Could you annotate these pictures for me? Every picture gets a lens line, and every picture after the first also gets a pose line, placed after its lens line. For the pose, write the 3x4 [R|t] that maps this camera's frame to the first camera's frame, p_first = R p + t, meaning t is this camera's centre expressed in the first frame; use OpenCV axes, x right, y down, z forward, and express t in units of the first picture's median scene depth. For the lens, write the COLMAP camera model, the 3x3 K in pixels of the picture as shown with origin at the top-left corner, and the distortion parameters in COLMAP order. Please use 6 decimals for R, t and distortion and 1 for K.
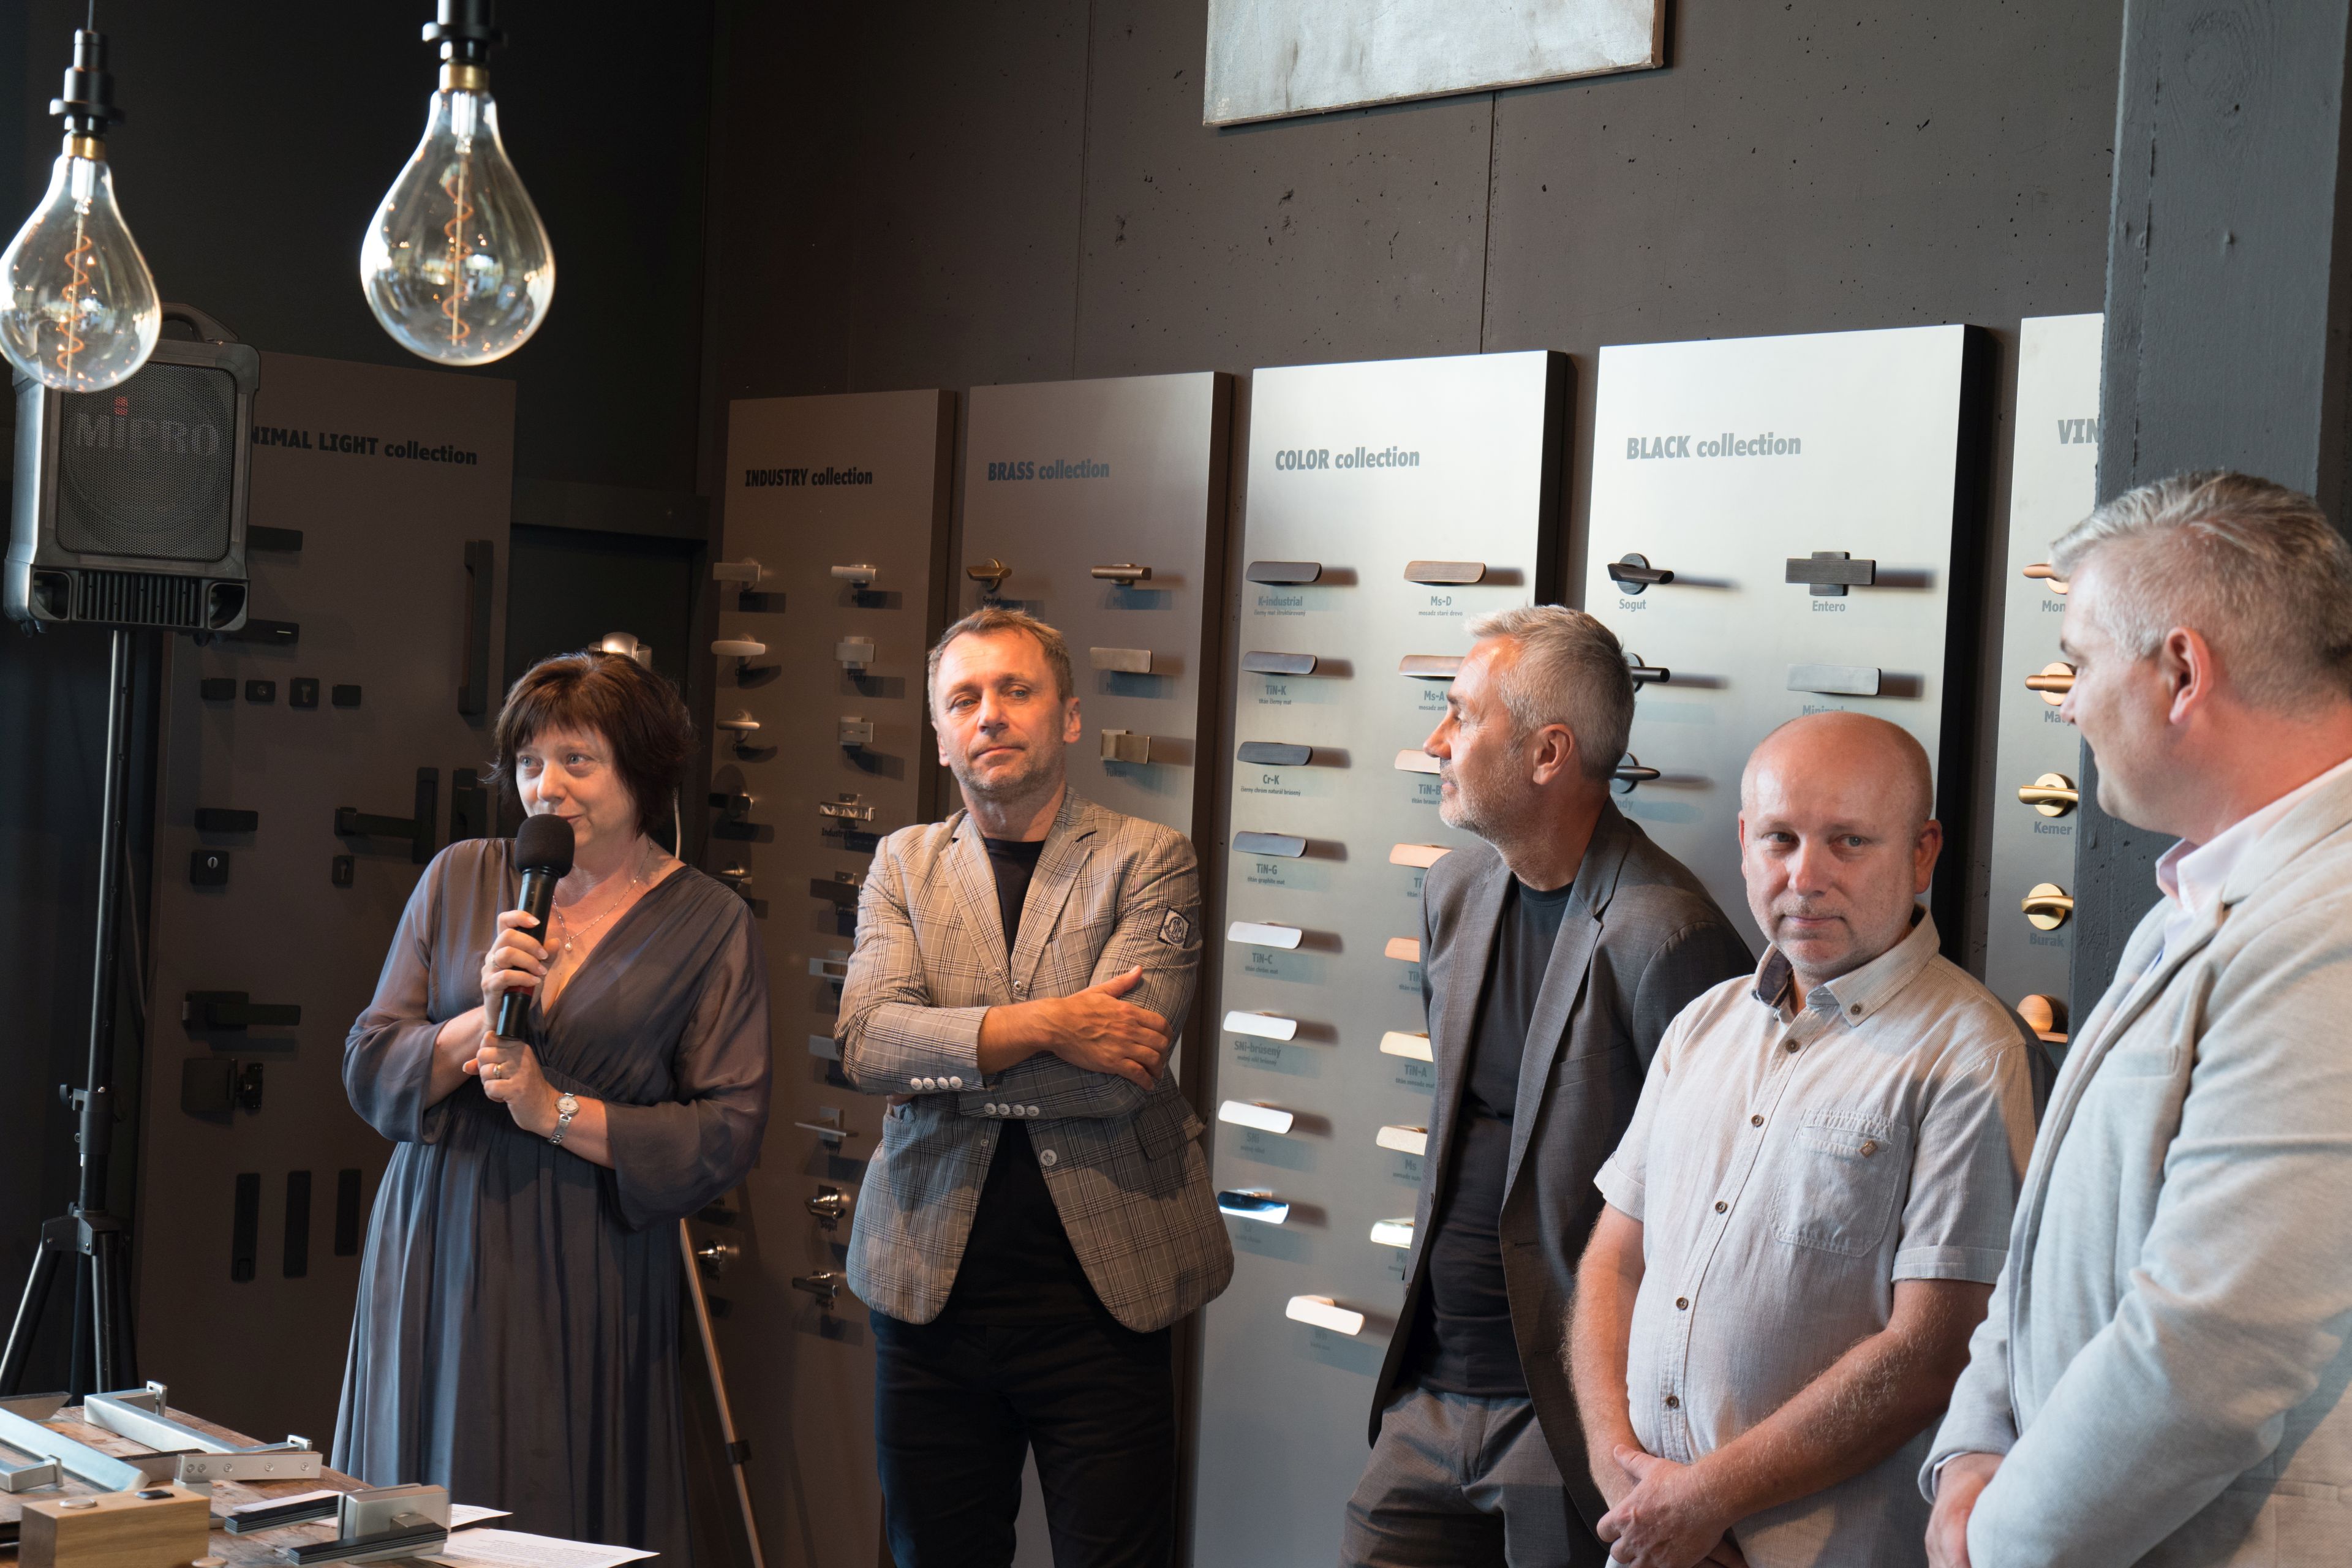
lens RADIAL K [[3703.4, 0, 1141.1], [0, 3703.4, 840.5], [0, 0, 1]] dist [0.136691, 0.000000]
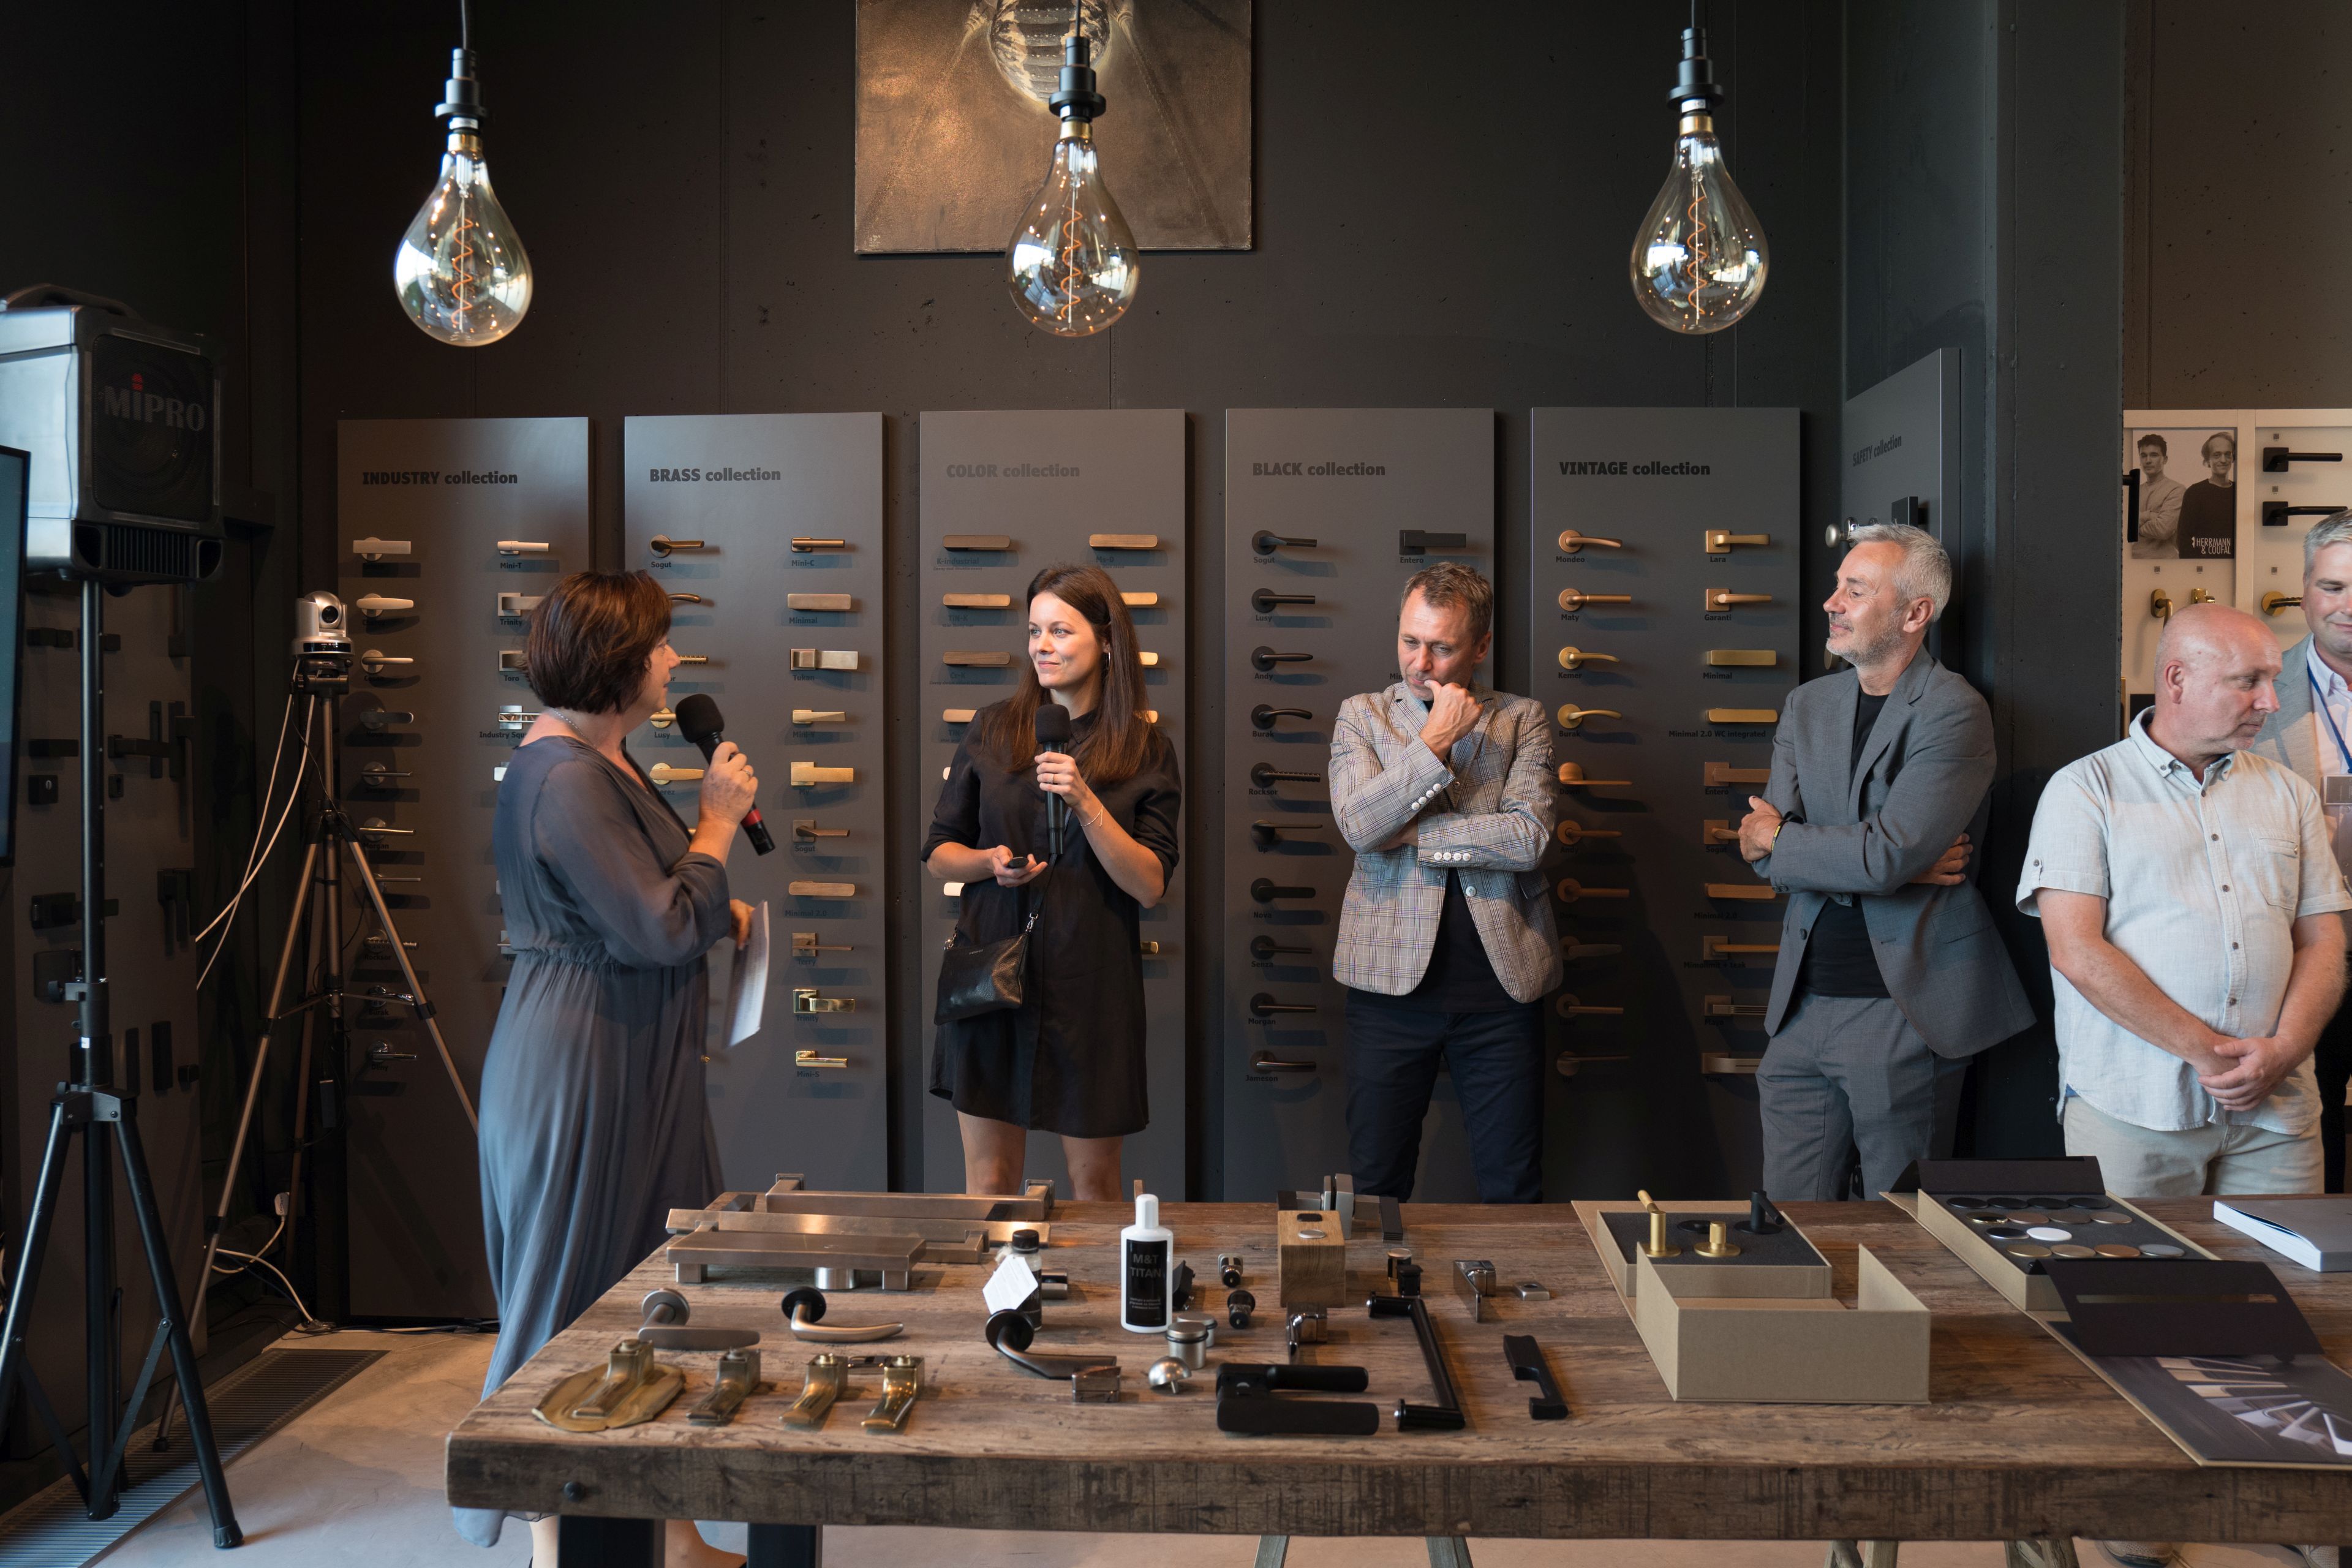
lens RADIAL K [[1910.3, 0, 1180.8], [0, 1910.3, 802.6], [0, 0, 1]] dist [-0.113755, 0.133154]
pose [[0.689272, -0.075262, 0.720583, -0.472033], [0.053396, 0.997162, 0.053074, -0.000616], [-0.722532, 0.001894, 0.691335, 0.370852]]
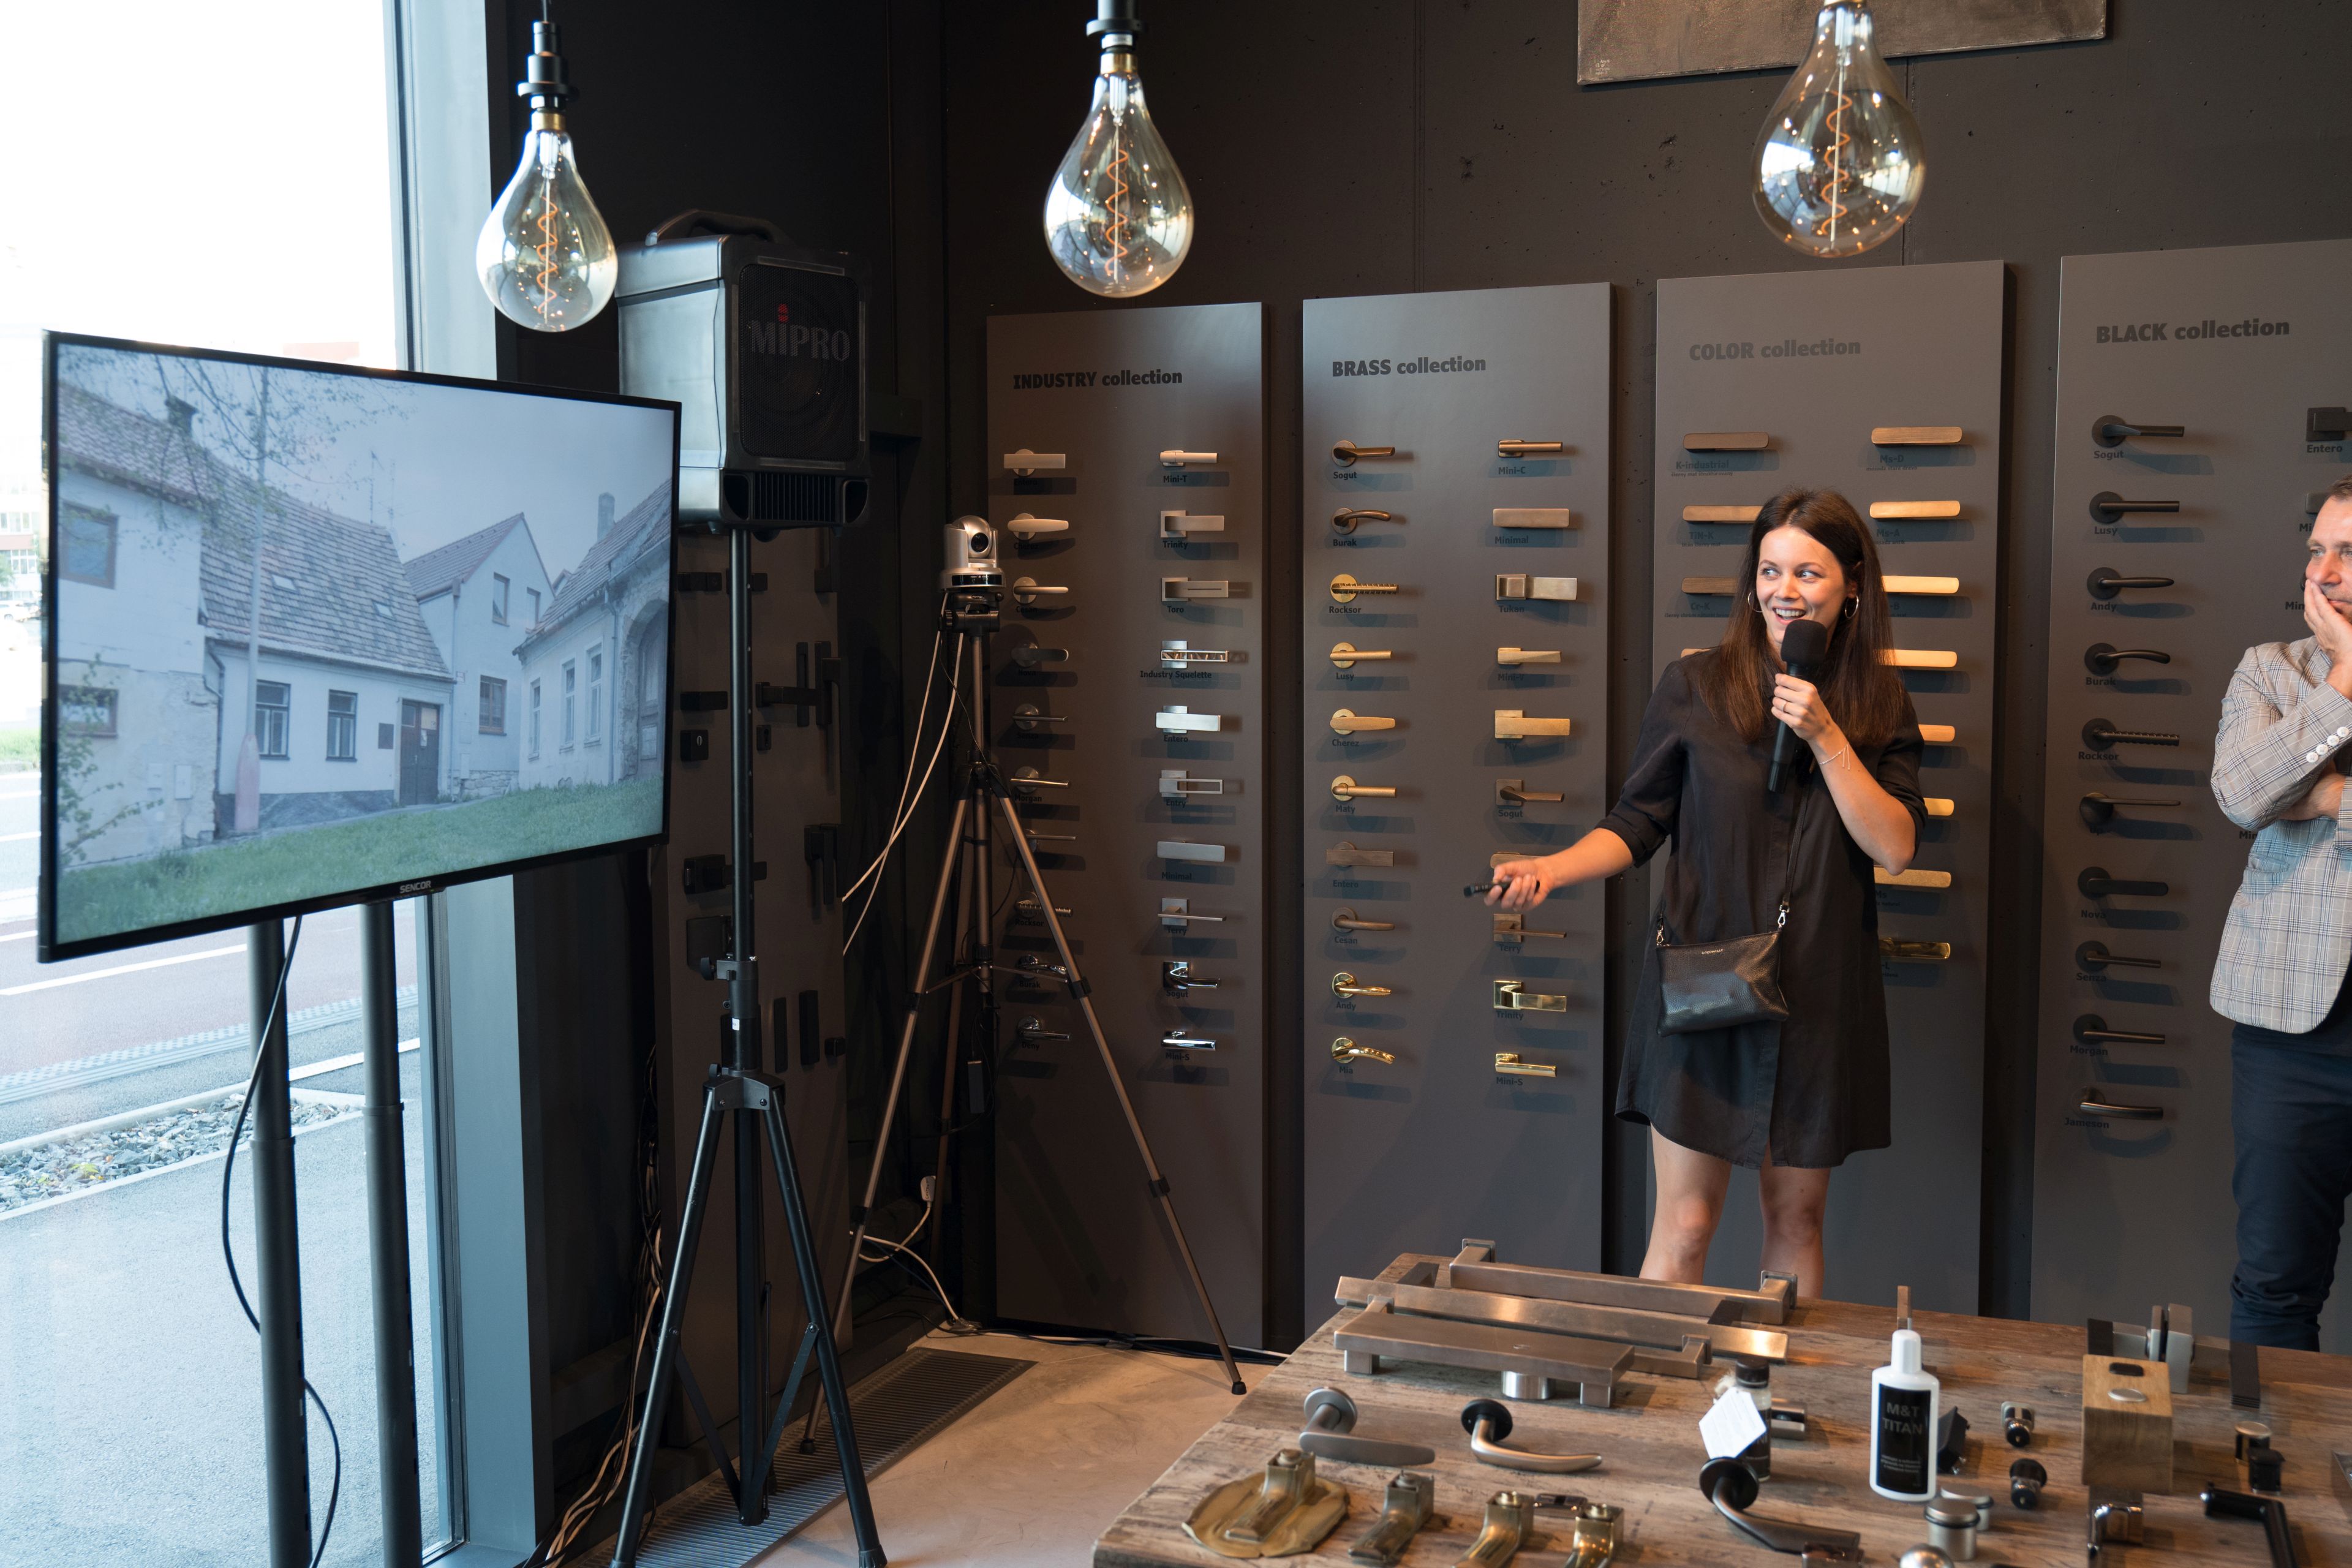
lens RADIAL K [[2335.2, 0, 1185.4], [0, 2335.2, 800.4], [0, 0, 1]] dist [0.027331, 0.000000]
pose [[0.889809, -0.093318, 0.446690, -0.476172], [0.062143, 0.994528, 0.083978, -0.028025], [-0.452082, -0.046965, 0.890739, 0.355237]]
